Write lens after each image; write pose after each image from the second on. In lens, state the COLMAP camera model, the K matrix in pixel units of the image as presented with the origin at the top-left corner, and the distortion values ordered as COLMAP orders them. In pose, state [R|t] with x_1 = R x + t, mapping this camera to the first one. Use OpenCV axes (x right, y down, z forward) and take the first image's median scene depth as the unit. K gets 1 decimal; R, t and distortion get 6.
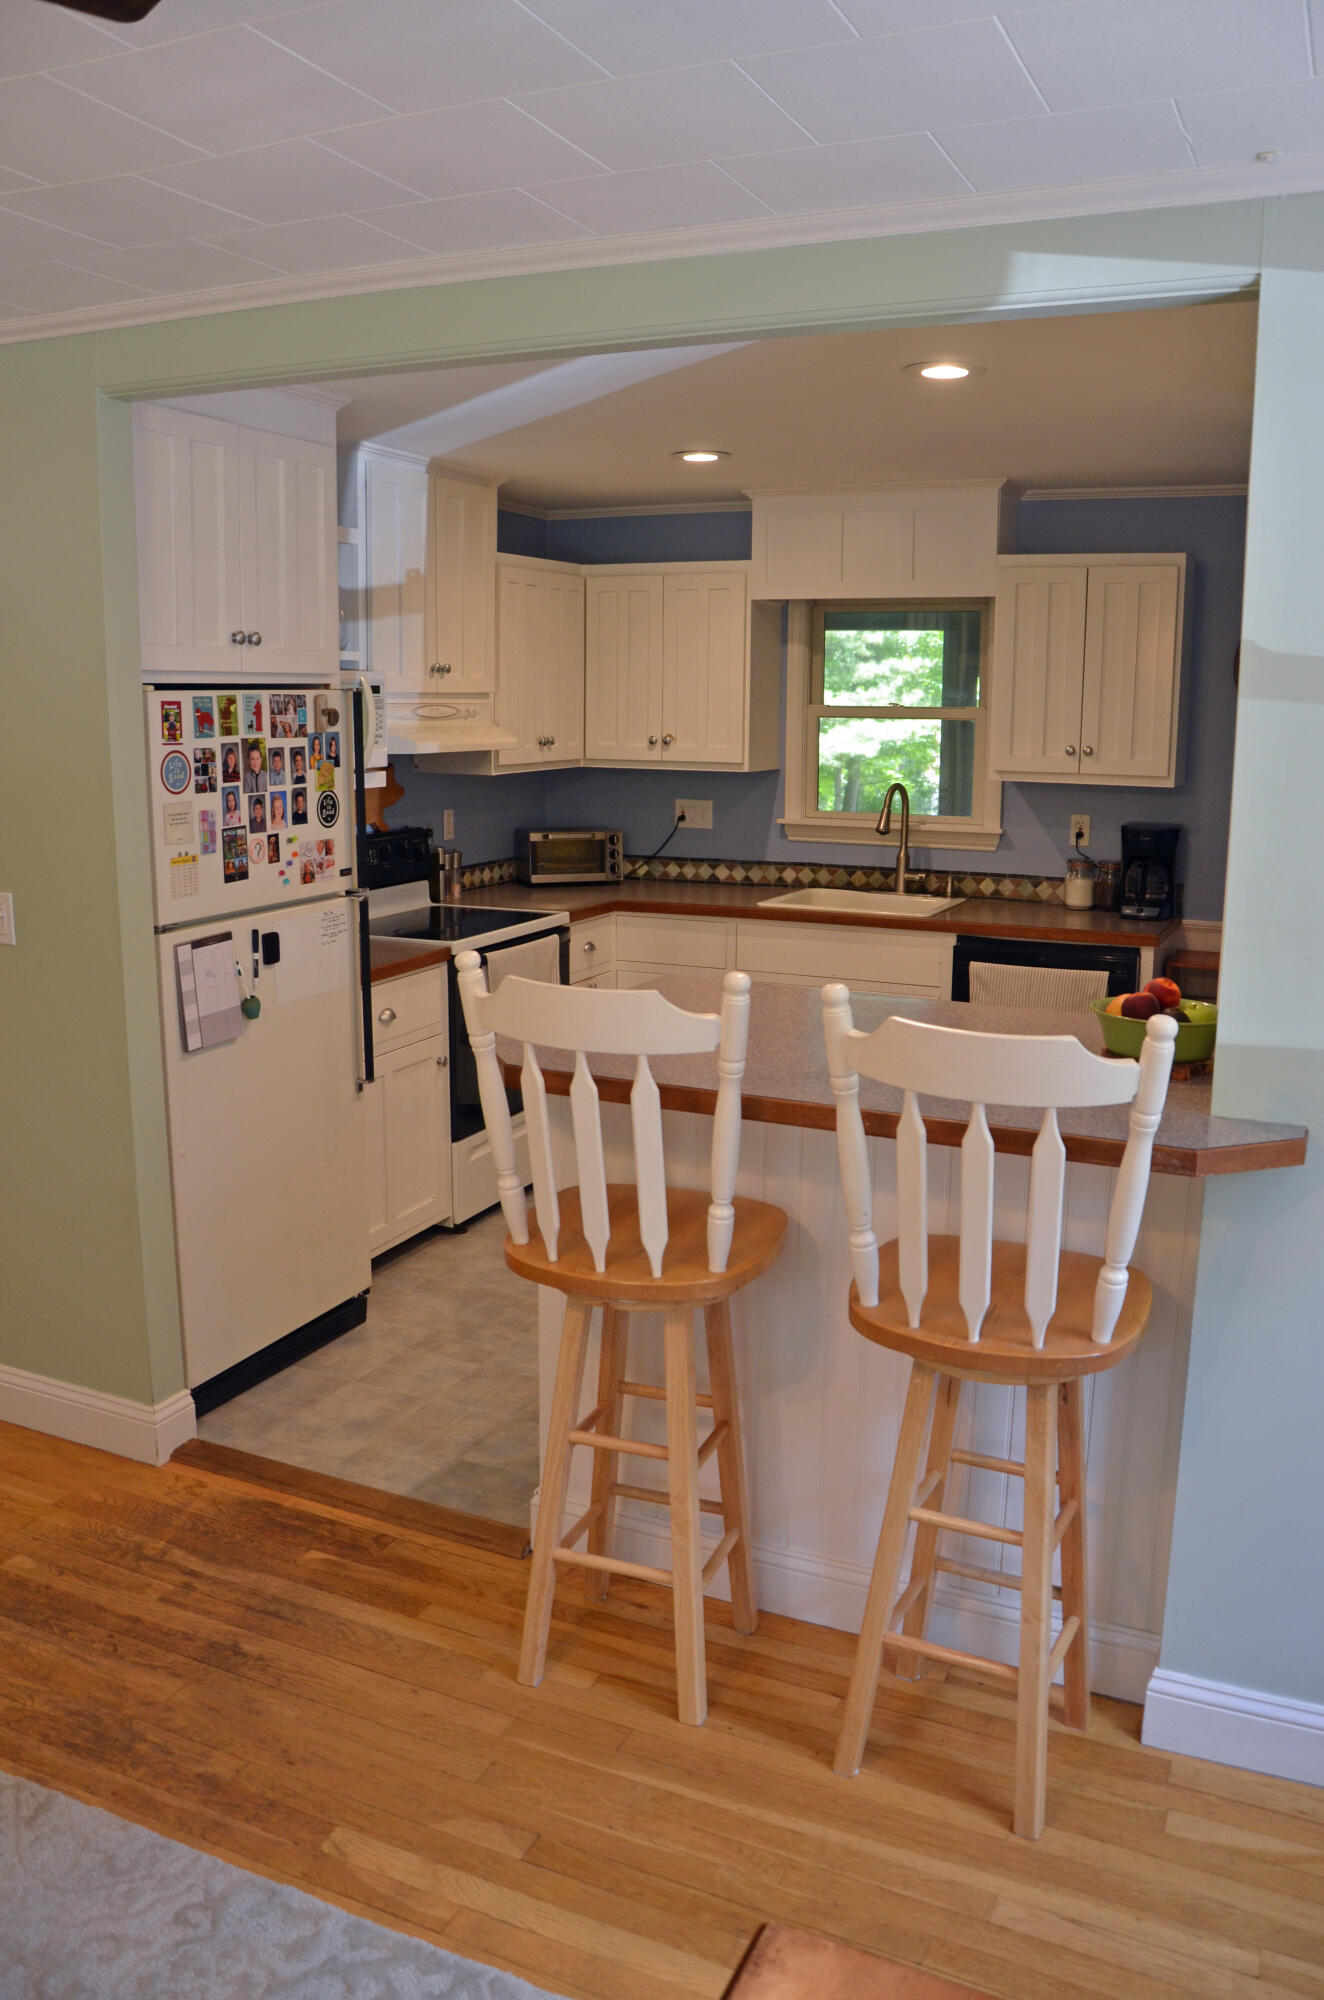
lens RADIAL K [[1583.2, 0, 662.0], [0, 1583.2, 1000.0], [0, 0, 1]] dist [-0.142364, 0.116332]
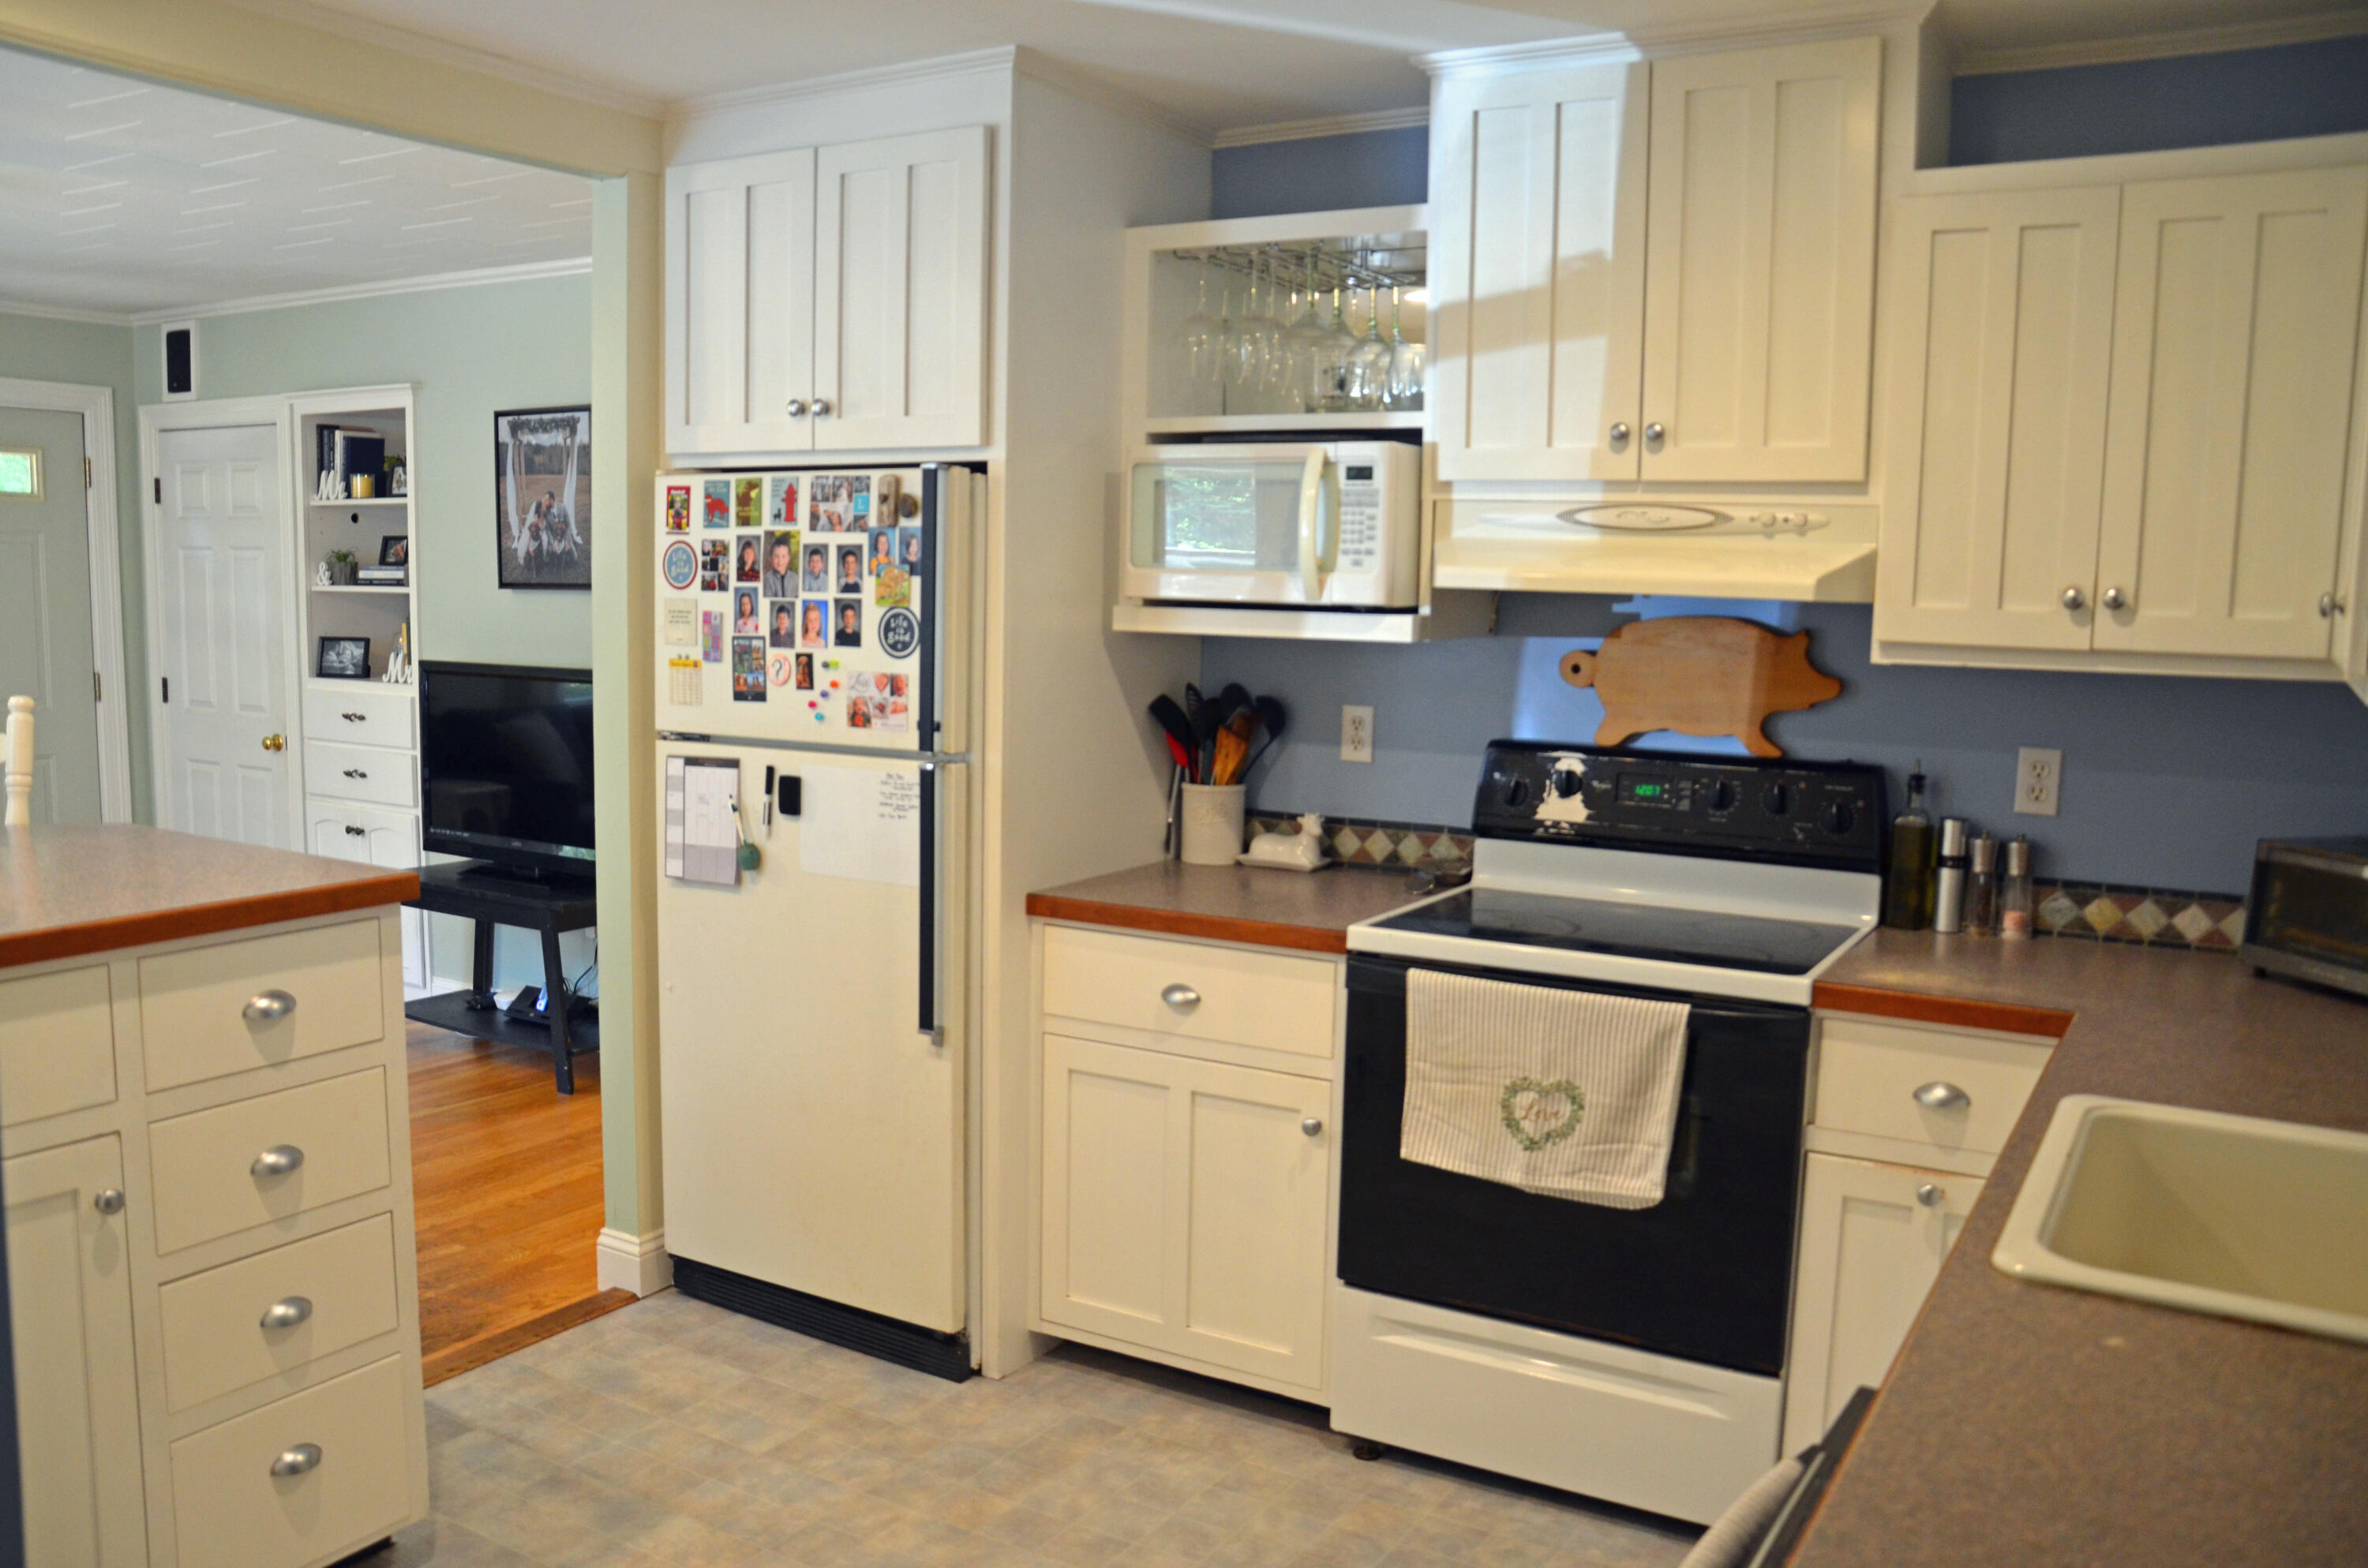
lens RADIAL K [[1874.2, 0, 1176.0], [0, 1874.2, 811.4], [0, 0, 1]] dist [-0.142364, 0.116332]
pose [[-0.114713, 0.114718, -0.986753, 0.672282], [-0.209698, 0.968131, 0.136931, -0.199111], [0.971014, 0.222628, -0.087001, 1.300353]]
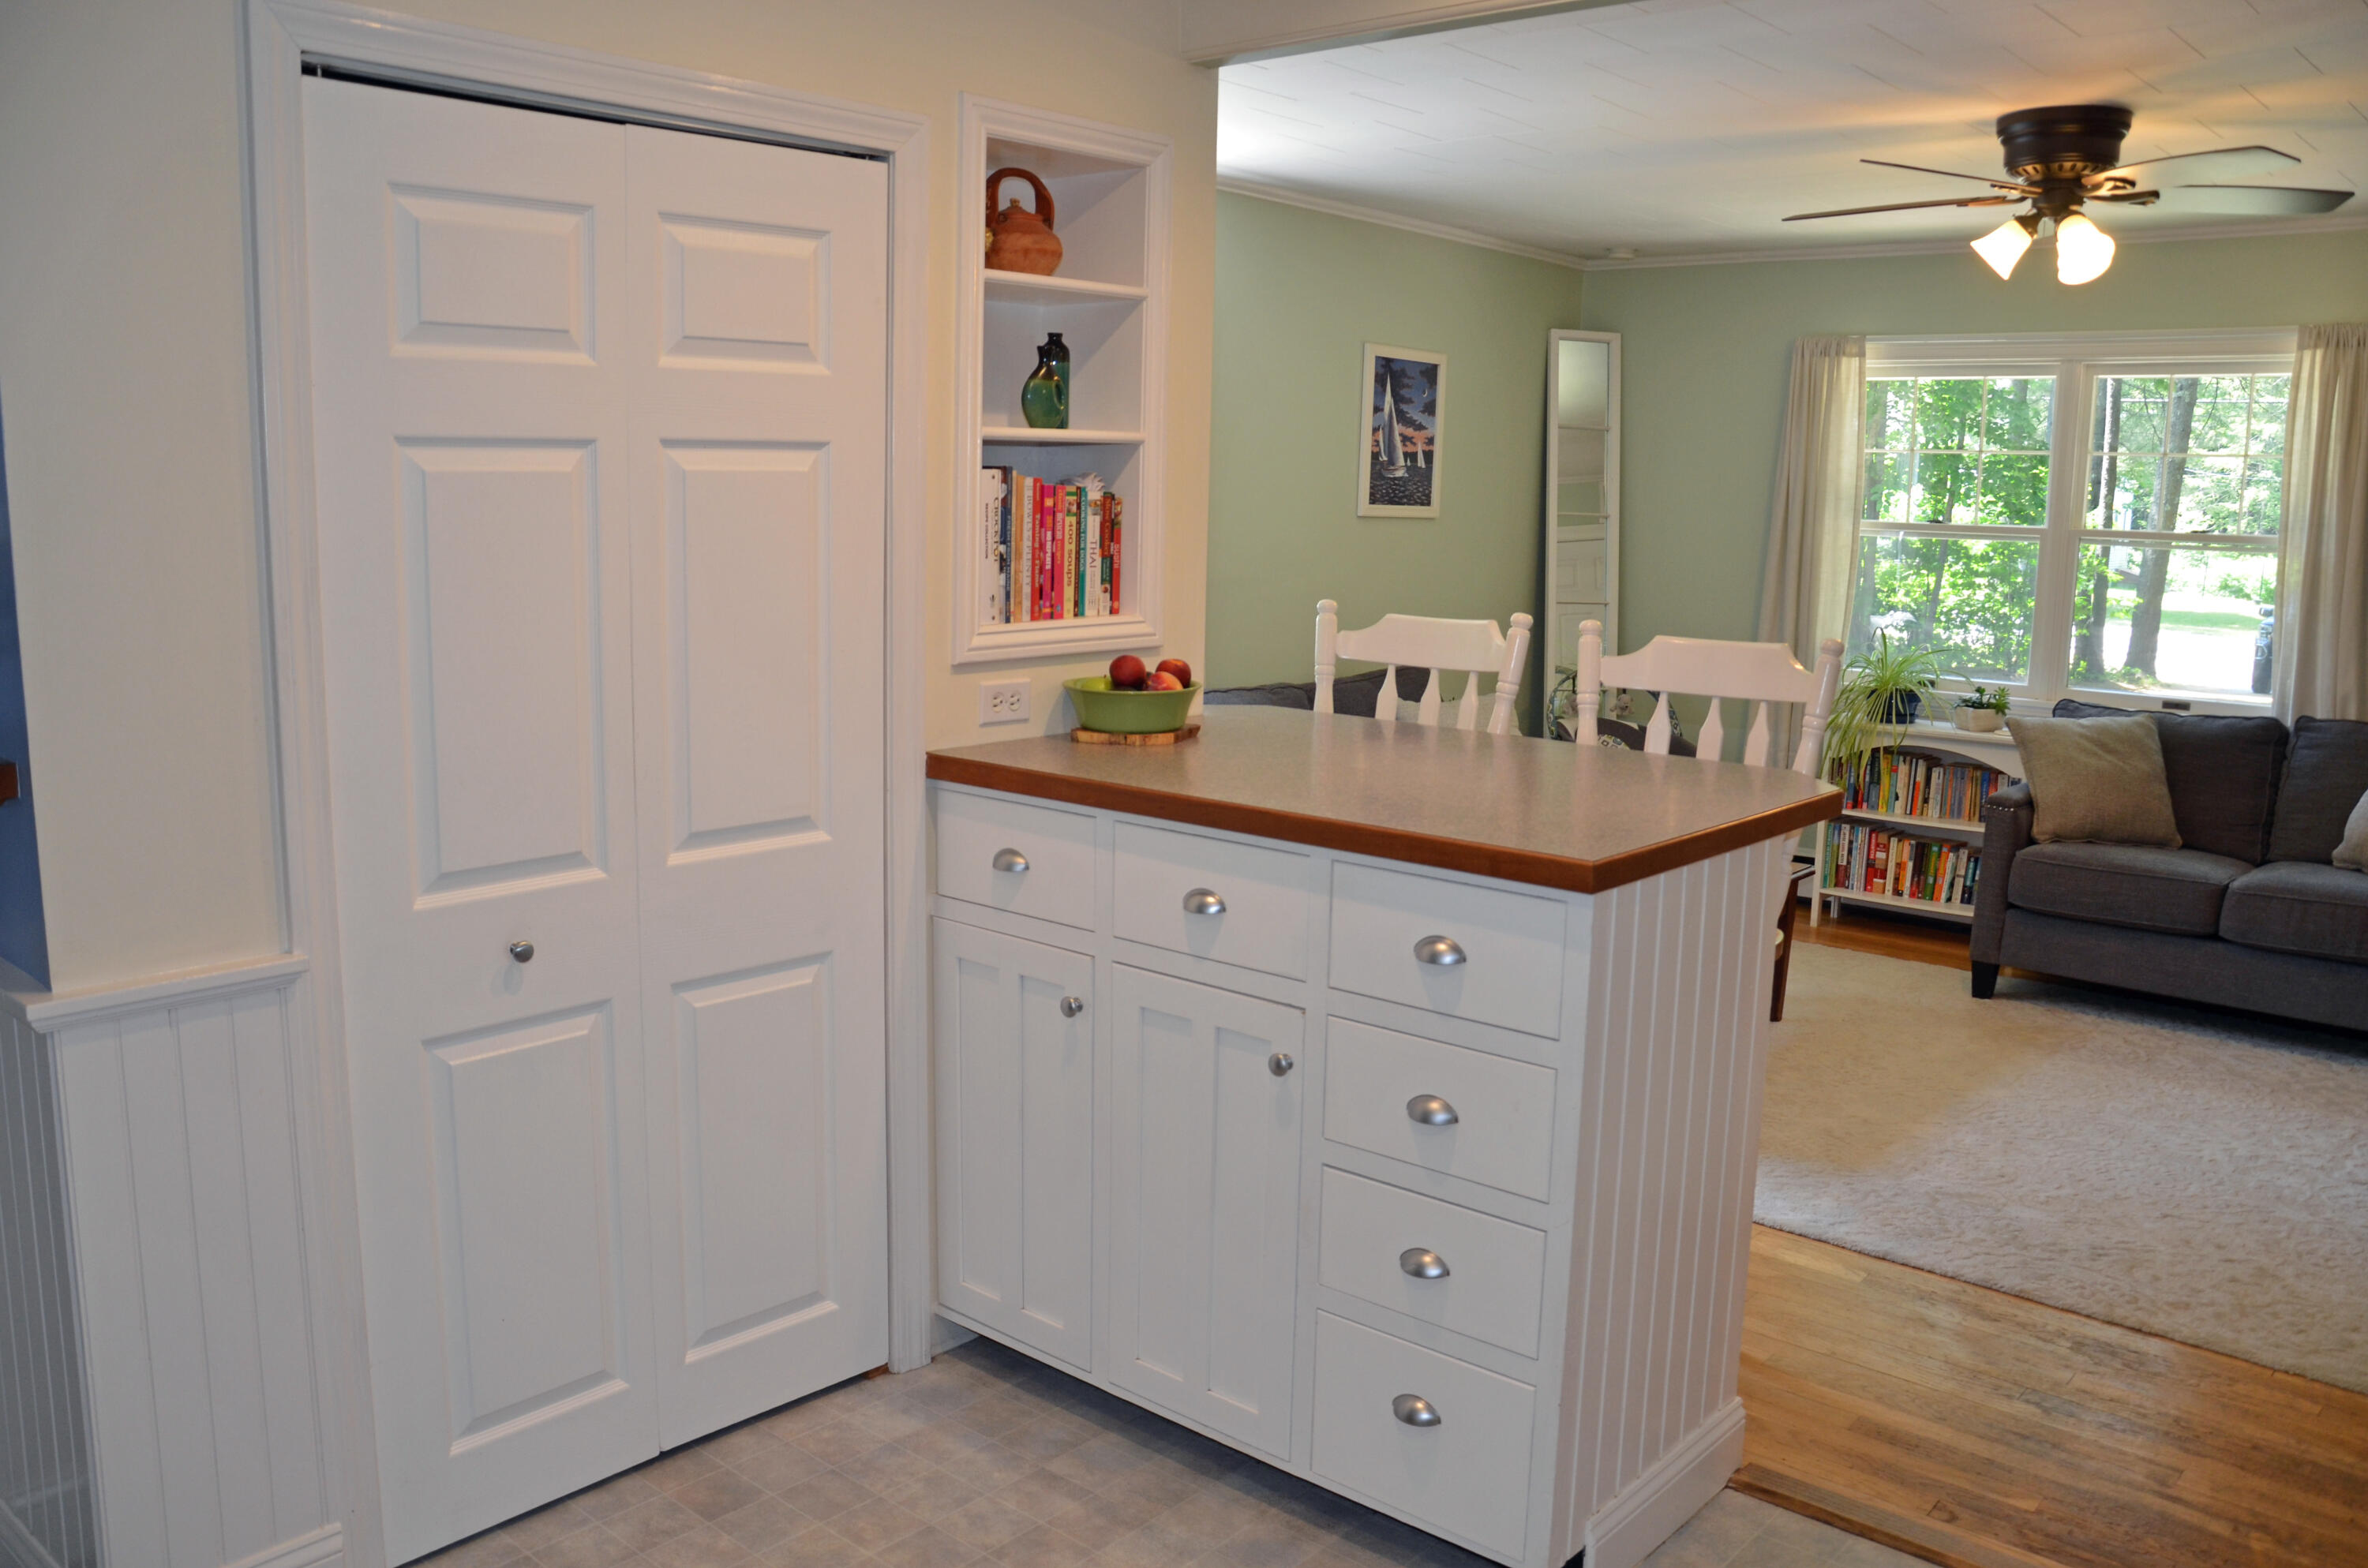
lens RADIAL K [[1874.2, 0, 1176.0], [0, 1874.2, 811.4], [0, 0, 1]] dist [-0.142364, 0.116332]
pose [[-0.955770, -0.075791, 0.284181, -0.042637], [0.031737, 0.934009, 0.355838, -0.251514], [-0.292397, 0.349118, -0.890293, 1.532259]]
